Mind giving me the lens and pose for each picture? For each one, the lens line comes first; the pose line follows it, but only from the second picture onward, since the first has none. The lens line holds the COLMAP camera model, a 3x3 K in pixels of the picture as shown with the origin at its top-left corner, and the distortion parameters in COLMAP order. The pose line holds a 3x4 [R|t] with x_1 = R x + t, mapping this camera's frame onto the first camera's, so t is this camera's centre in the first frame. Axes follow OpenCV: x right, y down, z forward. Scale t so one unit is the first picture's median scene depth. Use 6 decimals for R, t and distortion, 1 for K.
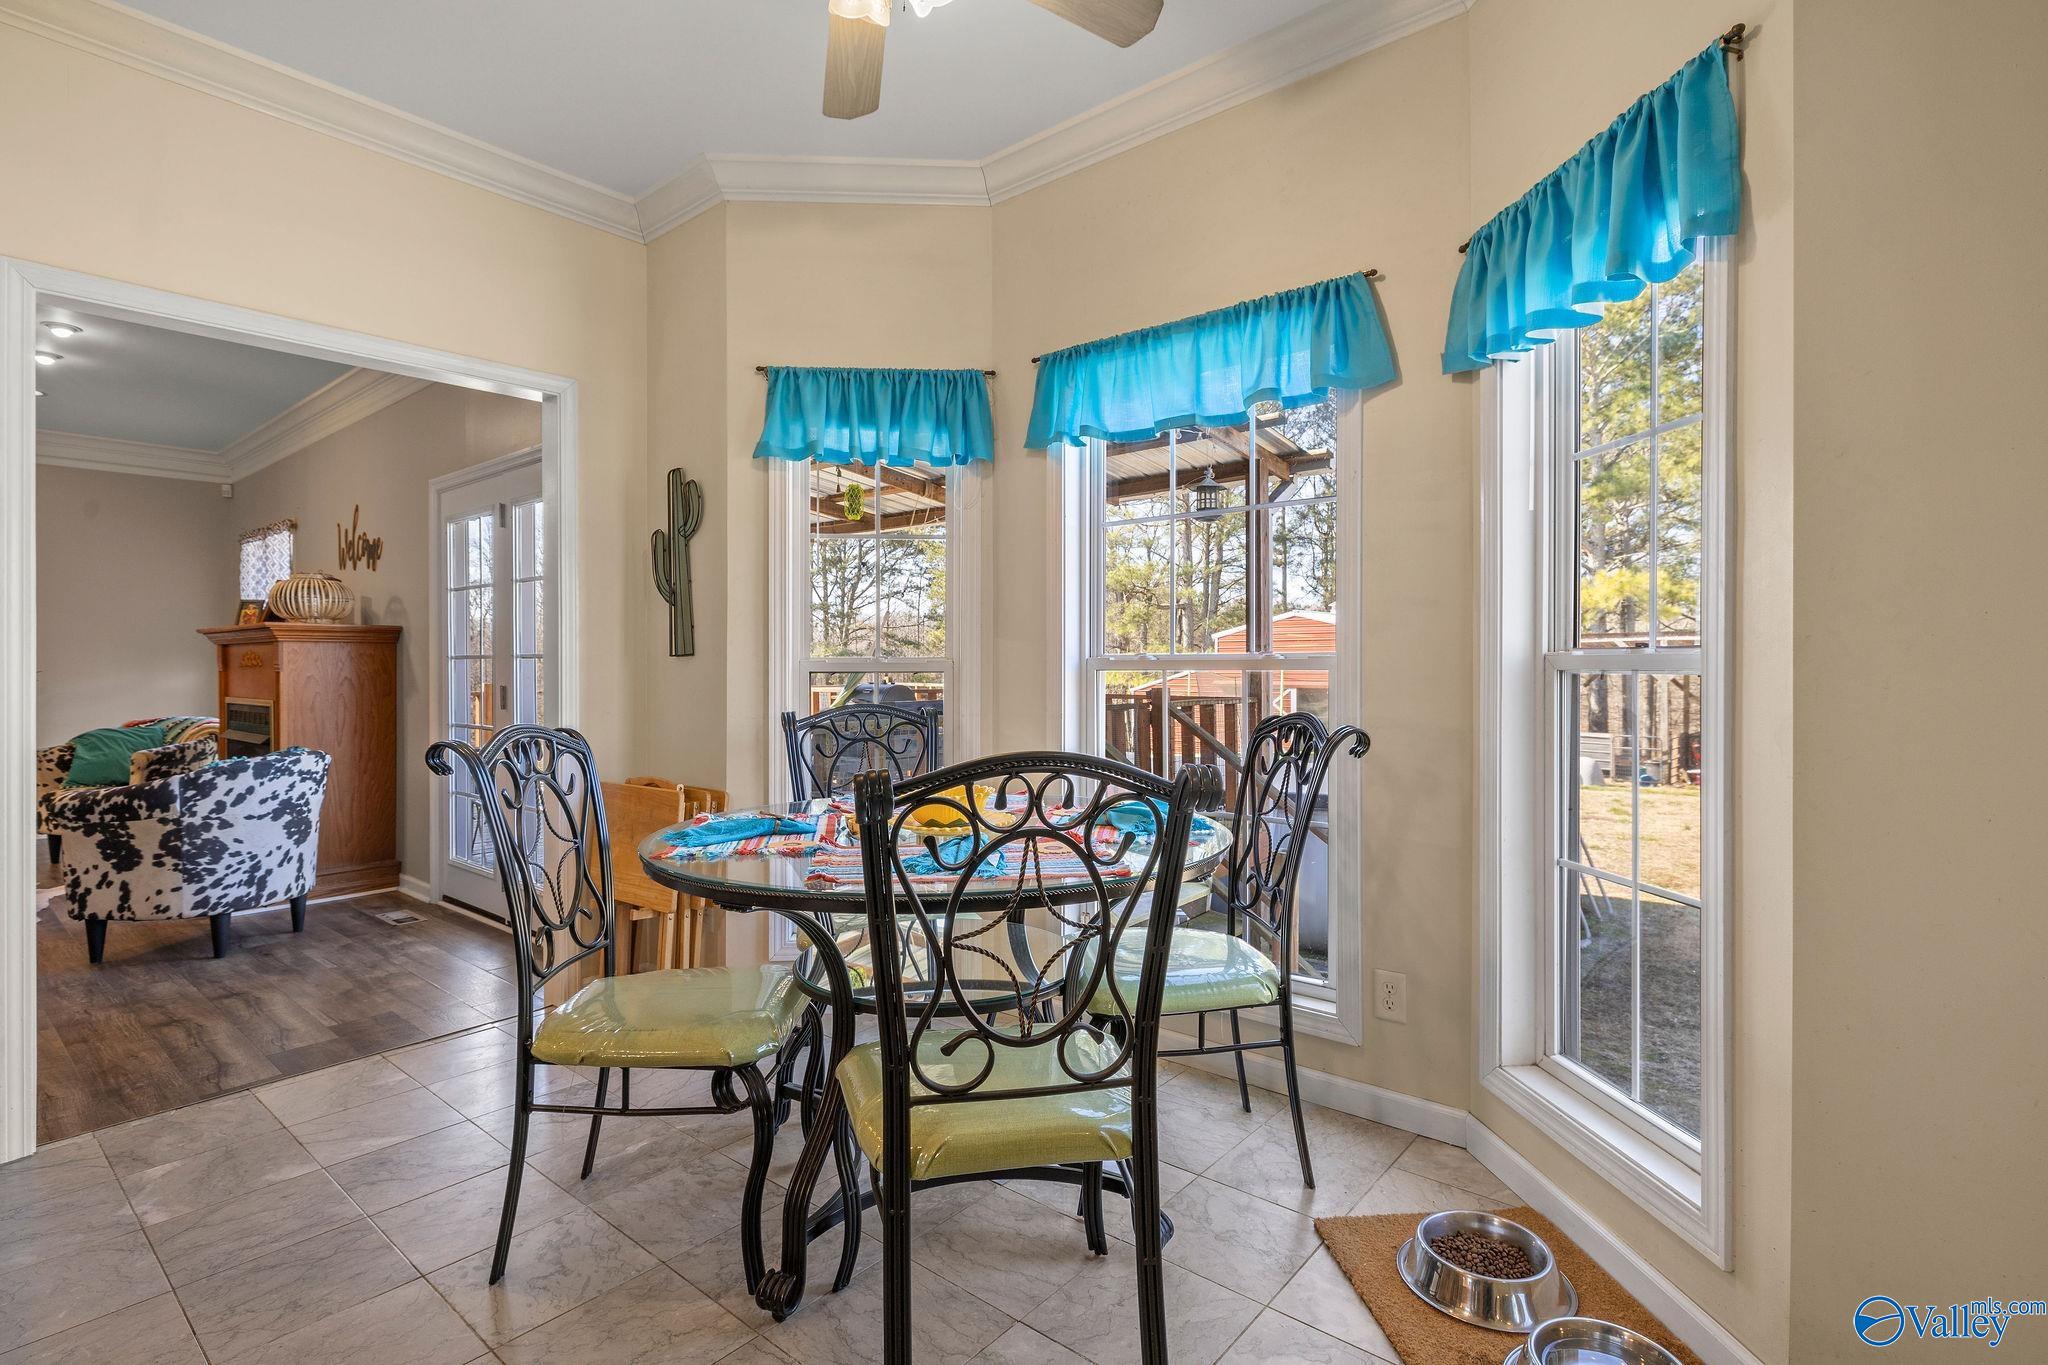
lens RADIAL K [[982.0, 0, 1024.4], [0, 982.0, 672.5], [0, 0, 1]] dist [-0.000073, 0.000135]
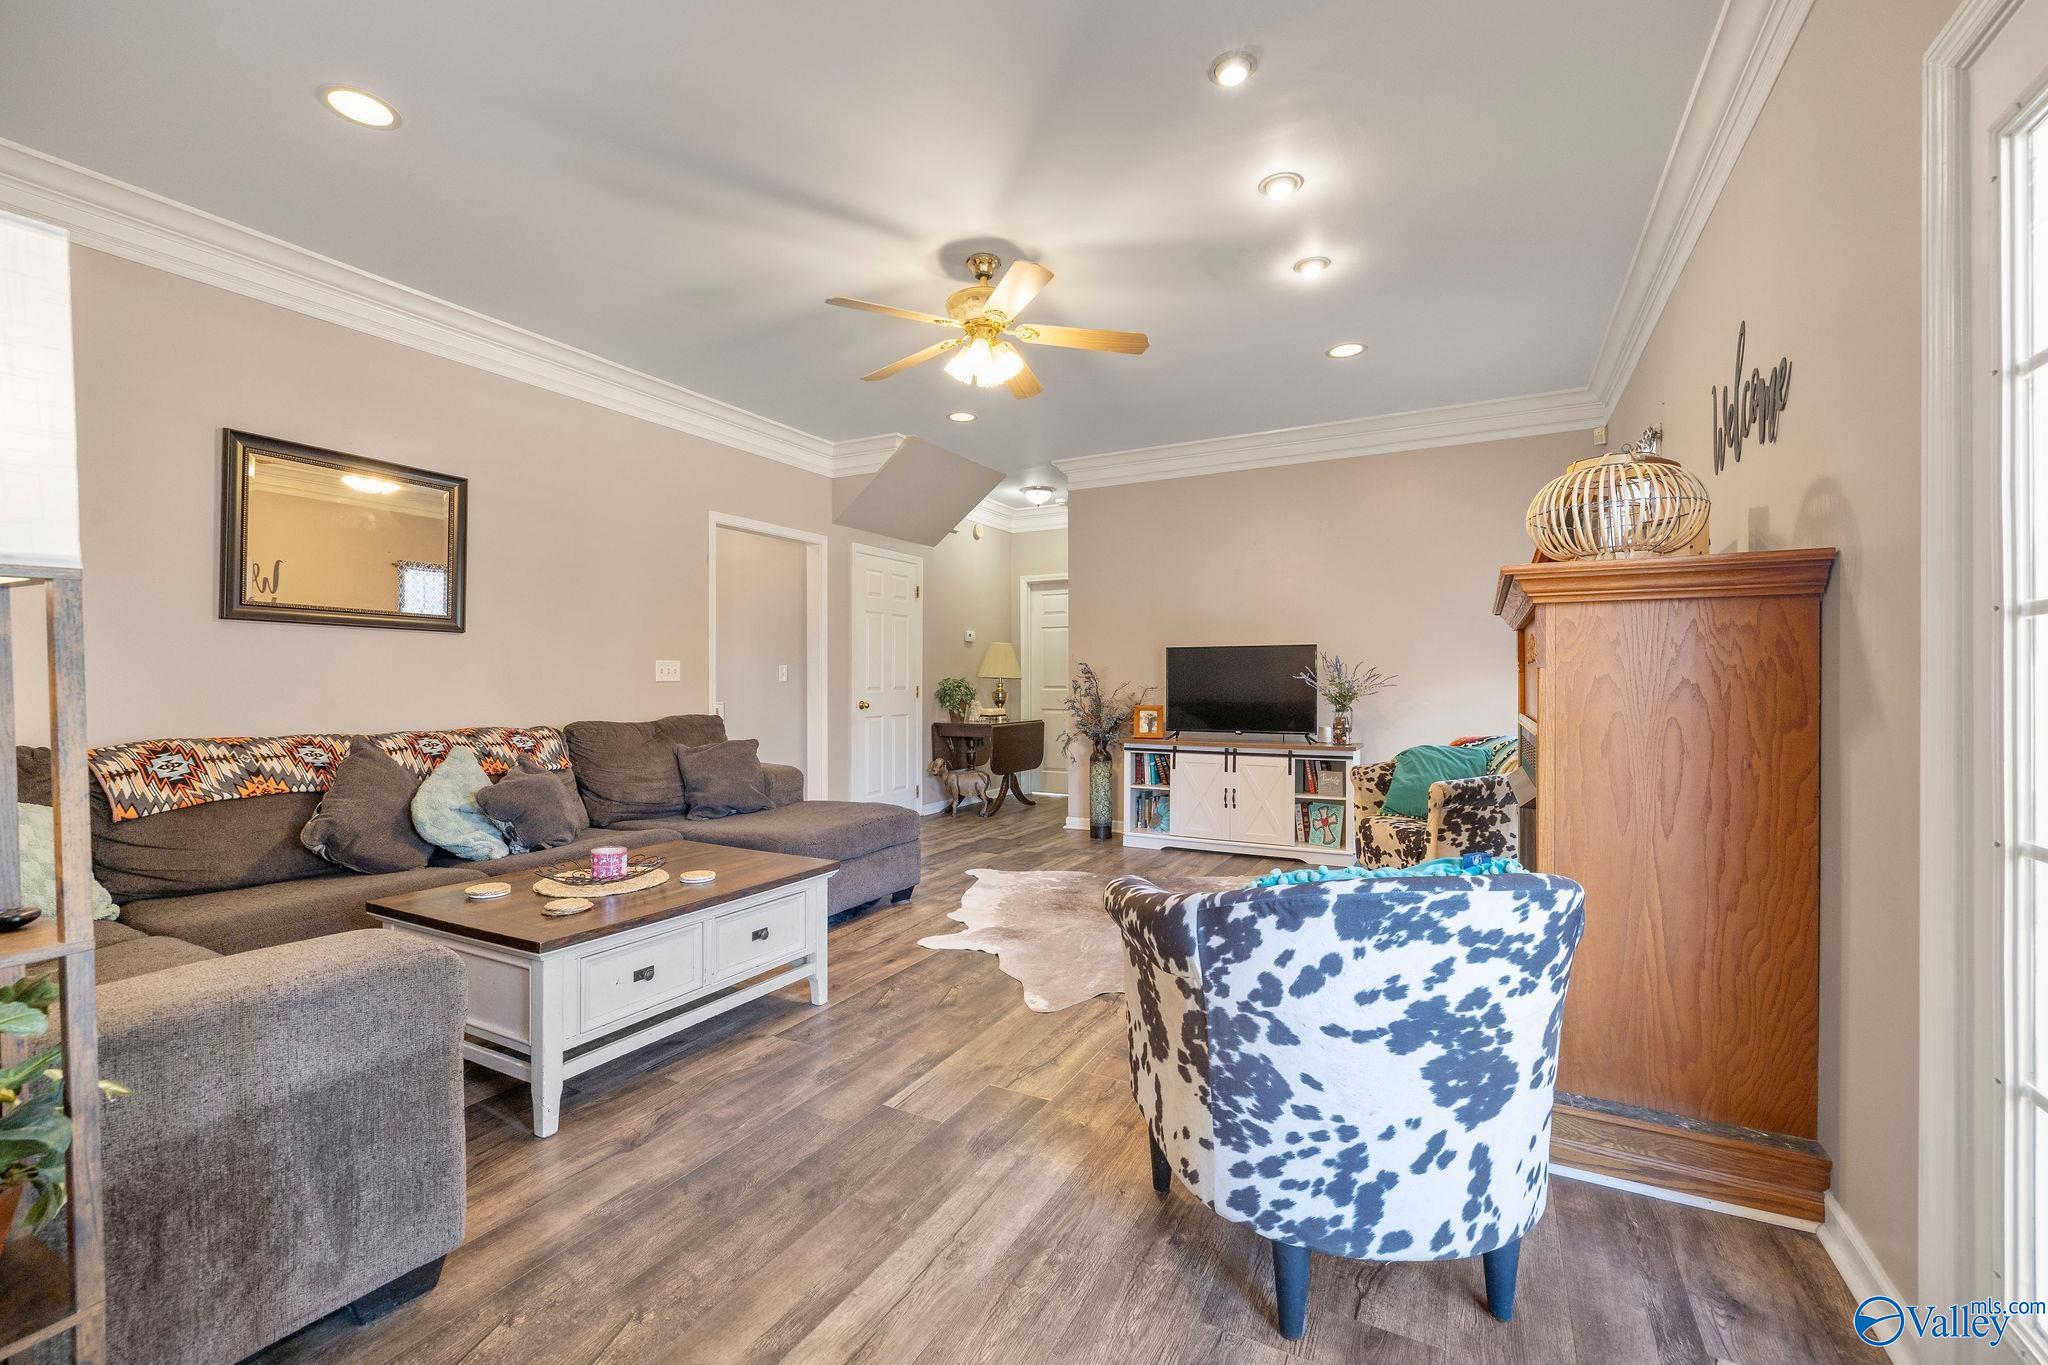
lens RADIAL K [[864.5, 0, 1004.2], [0, 864.5, 680.0], [0, 0, 1]] dist [0.000029, 0.001179]
pose [[0.195862, 0.002497, -0.980628, -0.472409], [-0.007808, 0.999969, 0.000986, 0.008358], [0.980600, 0.007464, 0.195876, 0.794069]]
